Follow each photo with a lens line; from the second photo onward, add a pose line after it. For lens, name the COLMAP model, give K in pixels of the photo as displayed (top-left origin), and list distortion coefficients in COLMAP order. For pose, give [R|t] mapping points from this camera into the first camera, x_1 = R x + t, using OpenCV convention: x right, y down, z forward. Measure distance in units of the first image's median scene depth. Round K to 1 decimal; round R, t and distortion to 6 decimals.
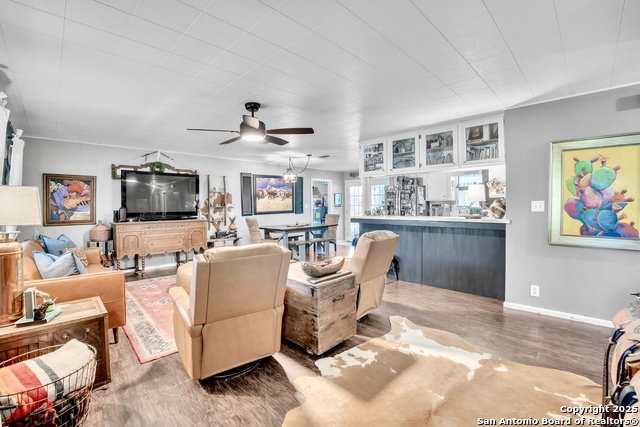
lens RADIAL K [[280.0, 0, 320.3], [0, 280.0, 209.7], [0, 0, 1]] dist [-0.058062, 0.006276]
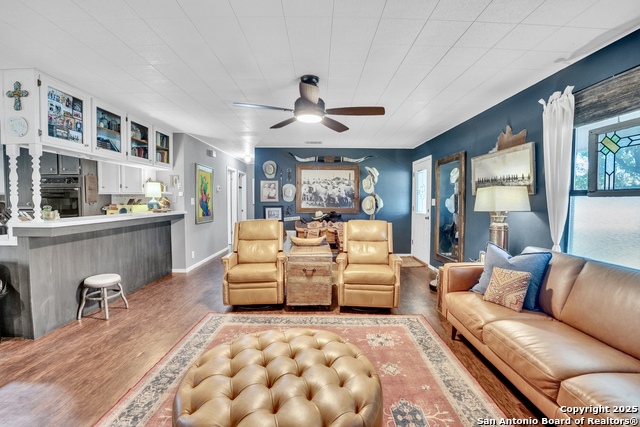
lens RADIAL K [[280.0, 0, 319.2], [0, 280.0, 213.4], [0, 0, 1]] dist [-0.058062, 0.006276]
pose [[-0.703178, -0.030446, 0.710362, -0.560105], [0.014509, 0.998260, 0.057148, -0.013785], [-0.710866, 0.050492, -0.701513, 1.022480]]
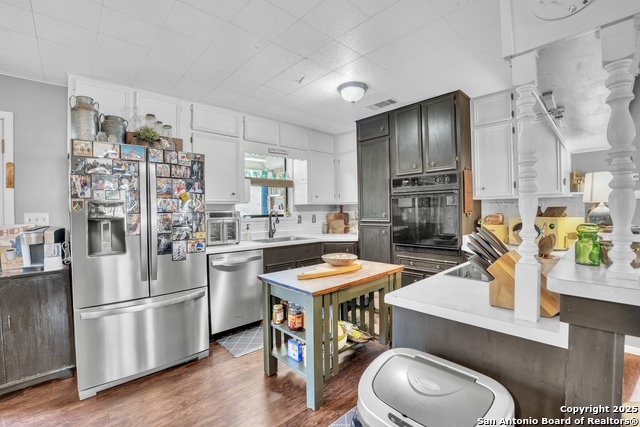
lens RADIAL K [[280.0, 0, 321.5], [0, 280.0, 210.6], [0, 0, 1]] dist [-0.058062, 0.006276]
pose [[0.024420, 0.003614, 0.999695, 0.005091], [0.033251, 0.999437, -0.004425, -0.021718], [-0.999149, 0.033349, 0.024286, 1.220271]]
